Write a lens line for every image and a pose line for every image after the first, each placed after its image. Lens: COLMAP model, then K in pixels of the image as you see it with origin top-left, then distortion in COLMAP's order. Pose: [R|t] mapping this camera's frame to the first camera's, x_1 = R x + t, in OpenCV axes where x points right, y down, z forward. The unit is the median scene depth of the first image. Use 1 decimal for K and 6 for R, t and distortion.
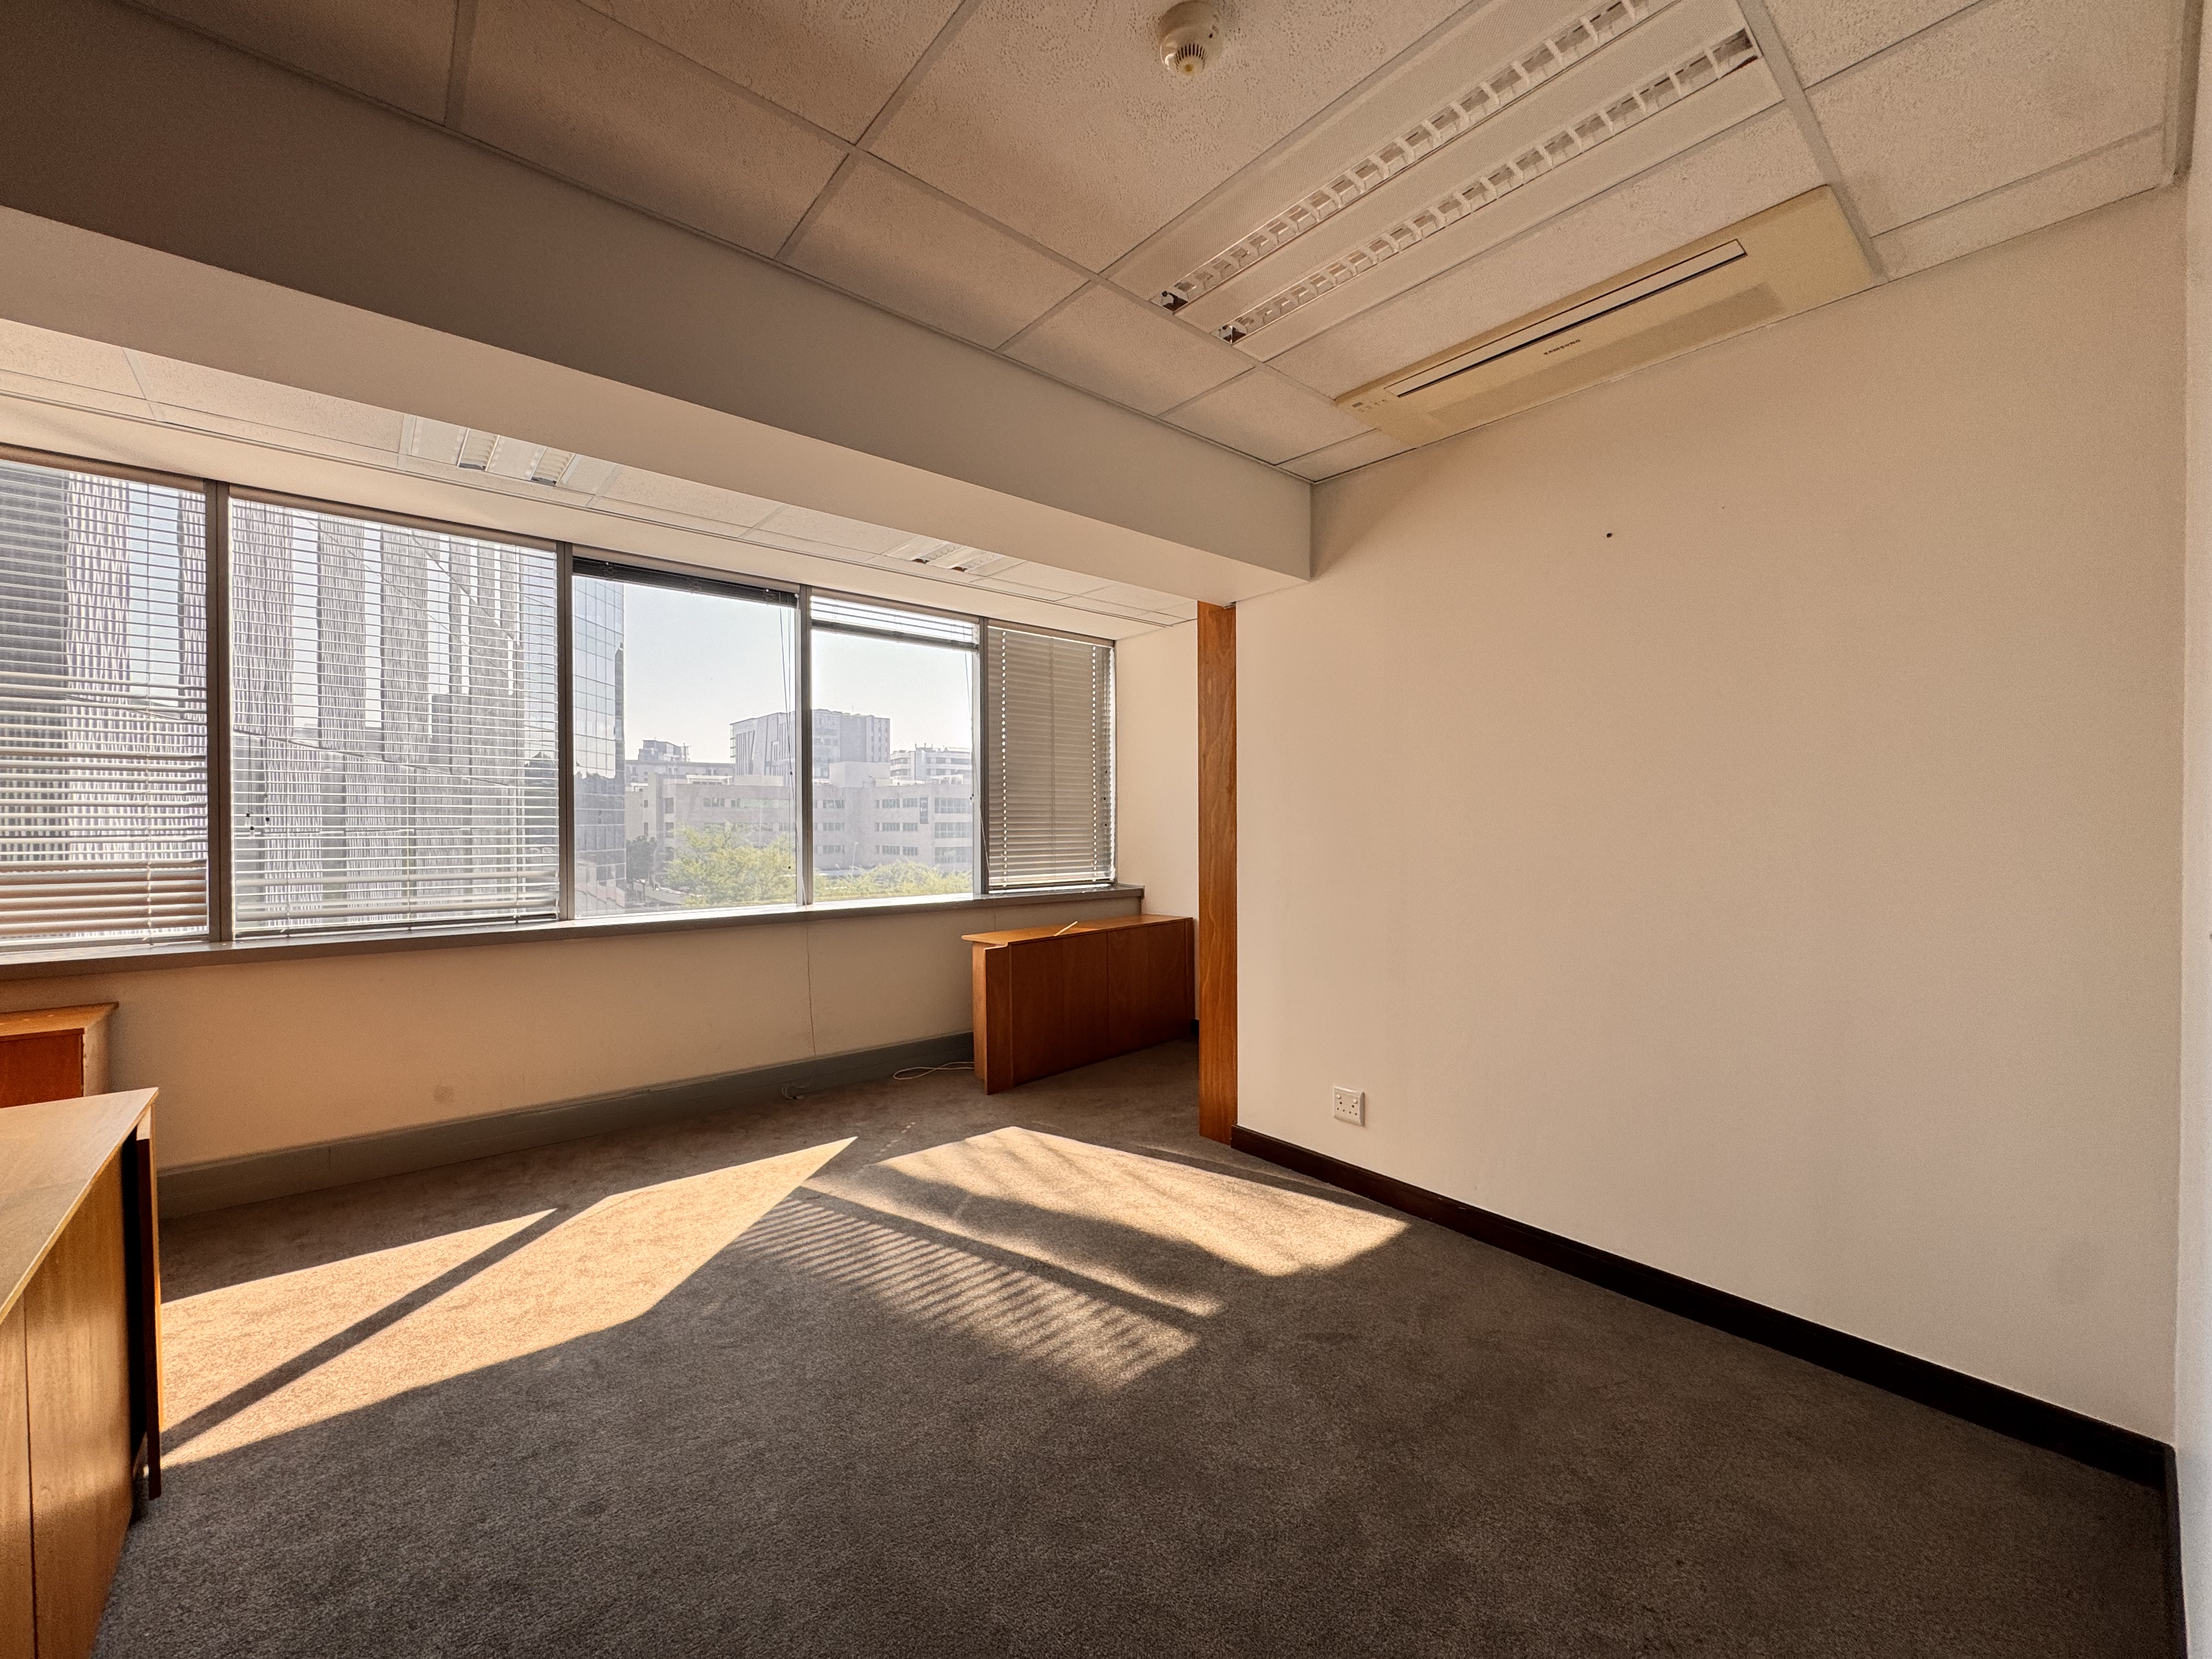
lens RADIAL K [[882.6, 0, 1100.7], [0, 882.6, 833.6], [0, 0, 1]] dist [0.001303, 0.000212]
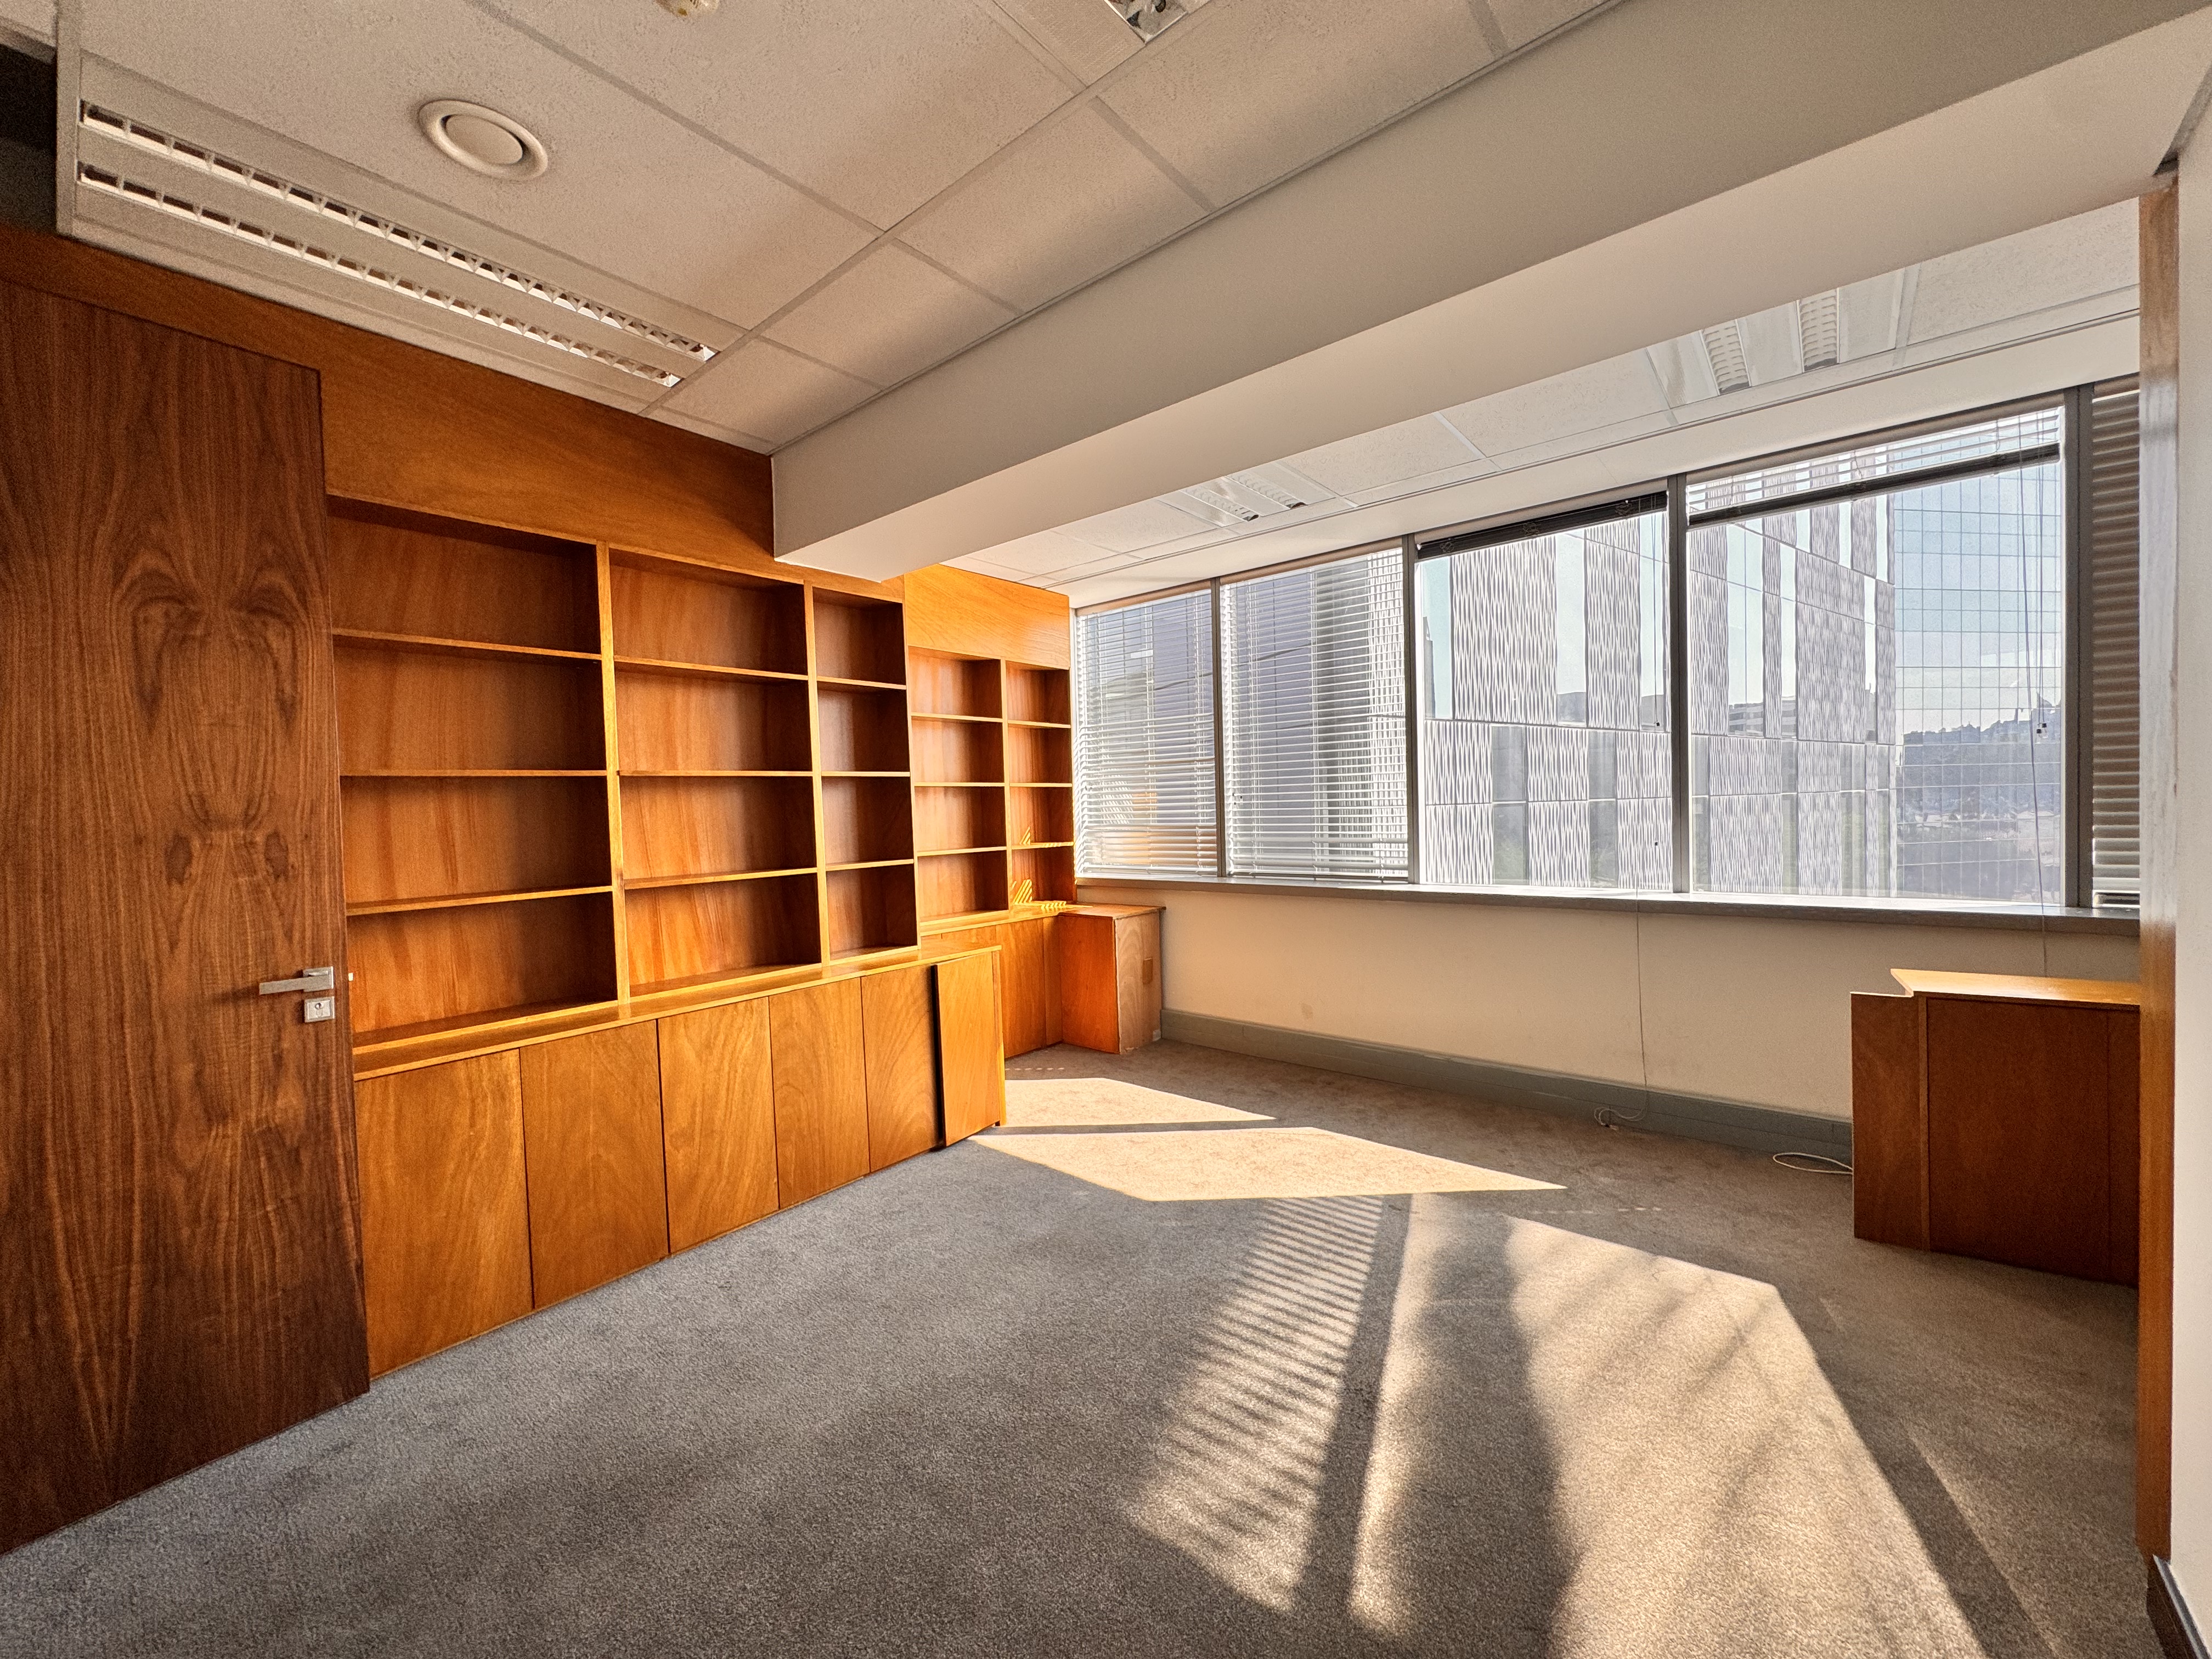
lens RADIAL K [[882.6, 0, 1114.5], [0, 882.6, 832.4], [0, 0, 1]] dist [0.001303, 0.000212]
pose [[0.175683, 0.024947, -0.984131, 0.437132], [0.014201, 0.999511, 0.027872, -0.001091], [0.984344, -0.018873, 0.175242, 0.489680]]
